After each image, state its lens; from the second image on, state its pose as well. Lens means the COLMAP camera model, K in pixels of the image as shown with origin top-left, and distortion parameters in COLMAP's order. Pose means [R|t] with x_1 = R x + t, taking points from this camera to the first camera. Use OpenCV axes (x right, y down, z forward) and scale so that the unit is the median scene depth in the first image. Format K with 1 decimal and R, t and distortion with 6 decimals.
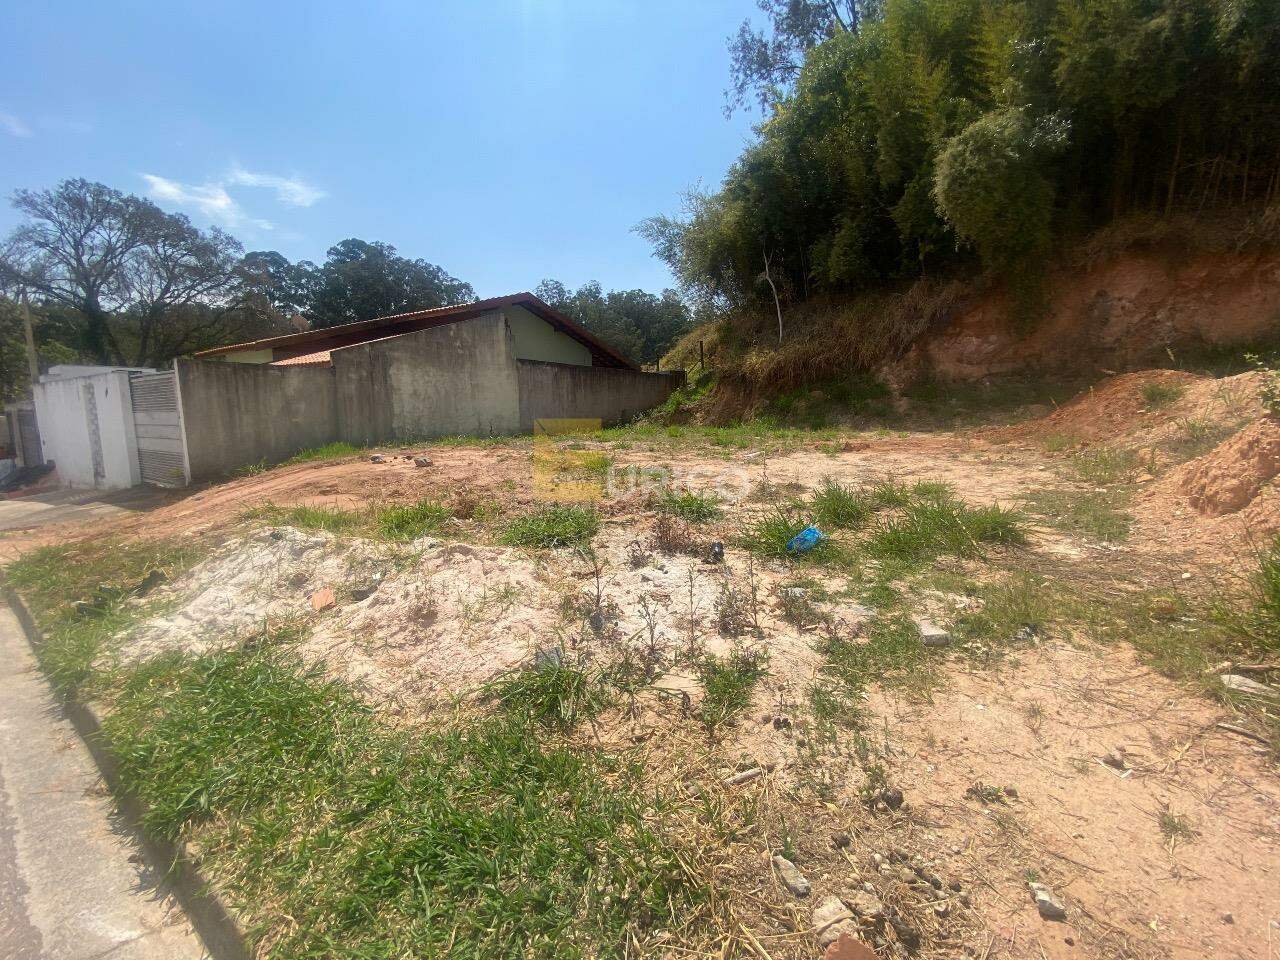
lens RADIAL K [[523.0, 0, 638.6], [0, 523.0, 483.6], [0, 0, 1]] dist [0.015589, -0.019989]
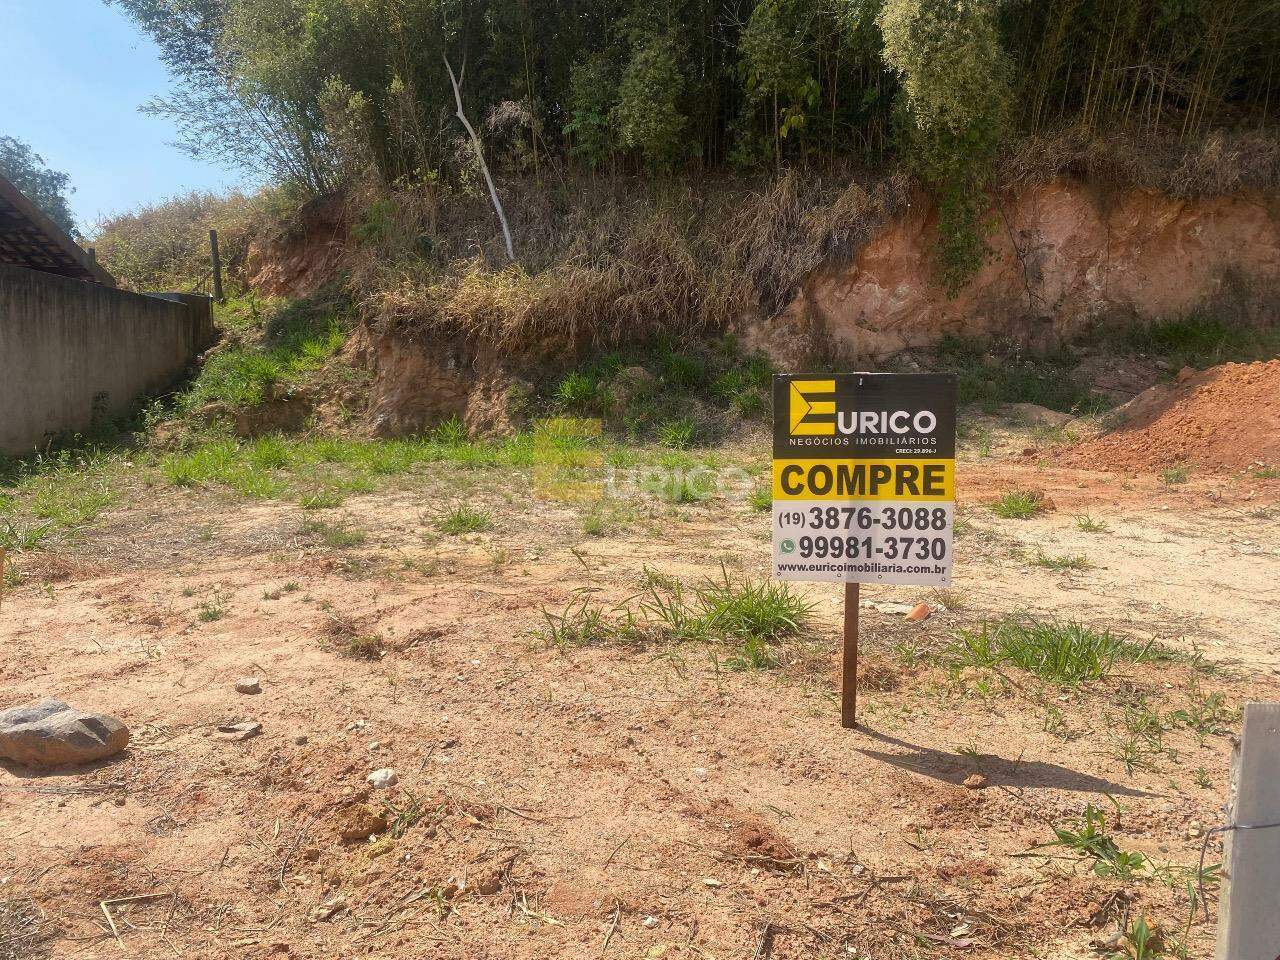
lens RADIAL K [[987.2, 0, 640.0], [0, 987.2, 480.0], [0, 0, 1]] dist [-0.003541, -0.004814]
pose [[0.757318, -0.046055, 0.651420, -0.288382], [0.074164, 0.997122, -0.015723, -0.065271], [-0.648821, 0.060219, 0.758554, 0.356314]]
